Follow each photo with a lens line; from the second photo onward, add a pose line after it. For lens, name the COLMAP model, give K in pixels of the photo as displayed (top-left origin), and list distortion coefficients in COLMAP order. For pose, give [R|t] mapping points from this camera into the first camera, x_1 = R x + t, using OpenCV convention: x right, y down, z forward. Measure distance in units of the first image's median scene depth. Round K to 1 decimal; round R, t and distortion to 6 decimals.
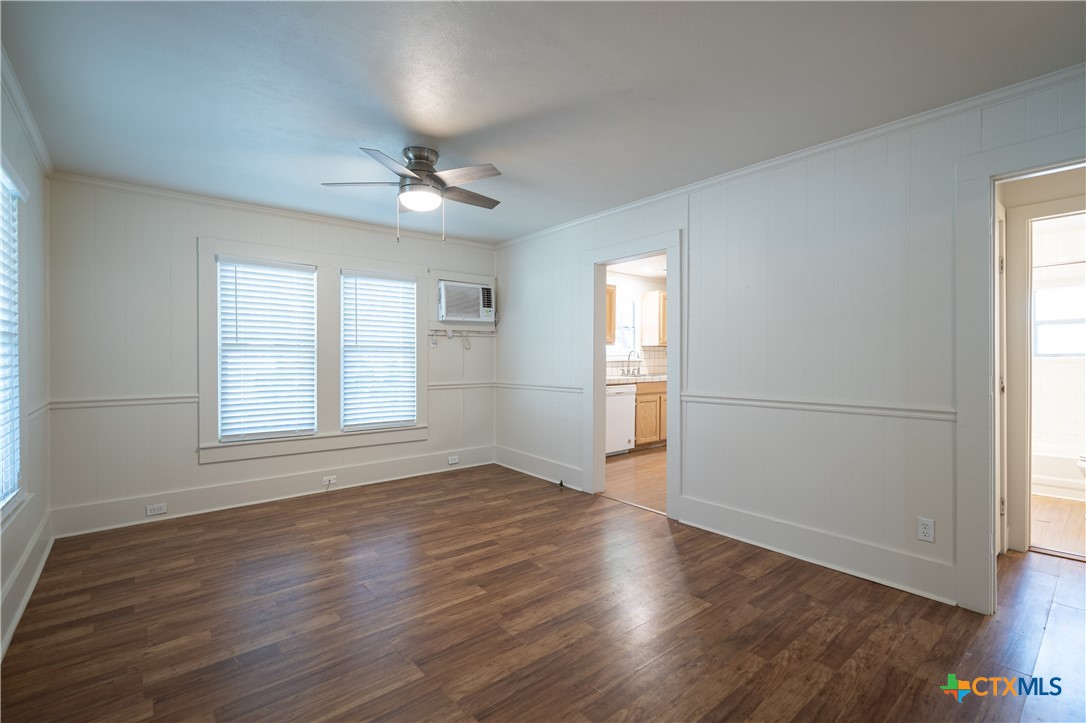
lens RADIAL K [[490.5, 0, 546.6], [0, 490.5, 360.4], [0, 0, 1]] dist [-0.003654, 0.000415]
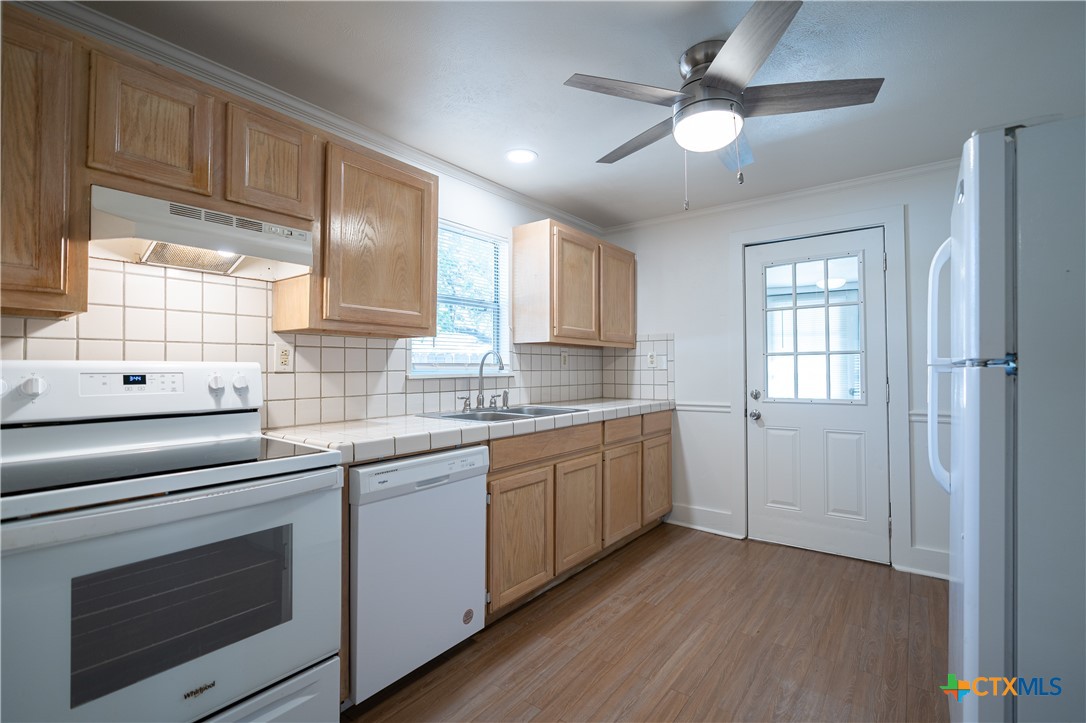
lens RADIAL K [[490.5, 0, 546.6], [0, 490.5, 360.4], [0, 0, 1]] dist [-0.003654, 0.000415]
pose [[0.976343, -0.001147, 0.216223, 0.131638], [0.005615, 0.999783, -0.020052, -0.004461], [-0.216153, 0.020792, 0.976138, 0.577677]]
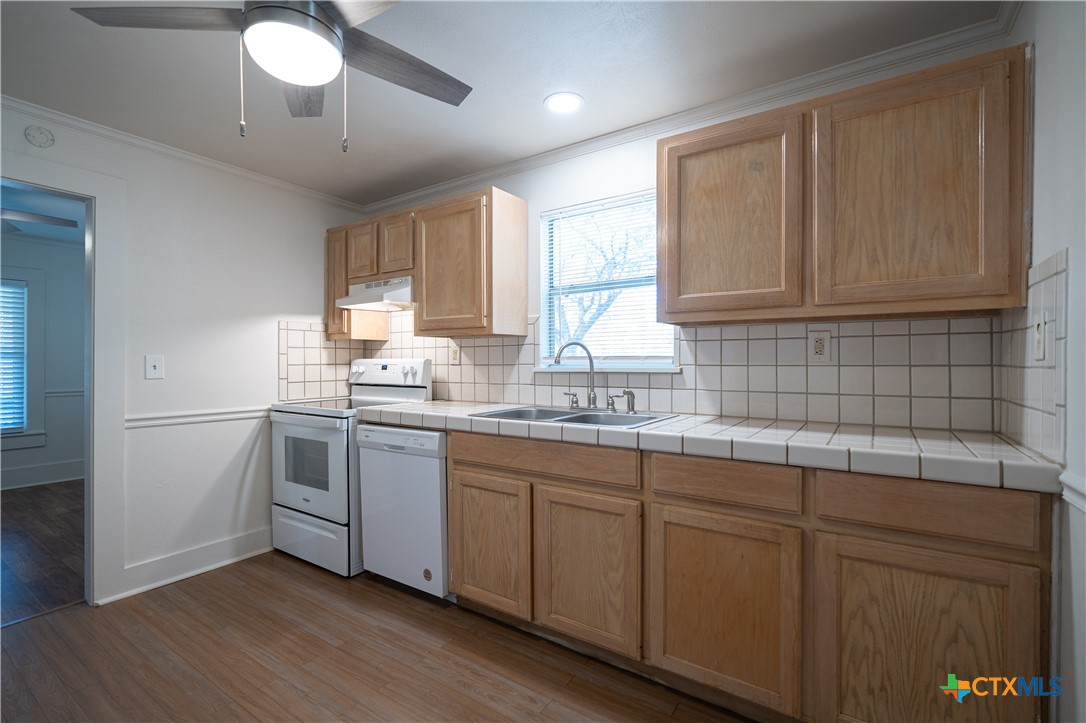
lens RADIAL K [[490.5, 0, 546.6], [0, 490.5, 360.4], [0, 0, 1]] dist [-0.003654, 0.000415]
pose [[0.266892, -0.005093, -0.963713, 0.511783], [-0.000451, 0.999985, -0.005410, -0.005677], [0.963726, 0.001878, 0.266886, 0.872858]]
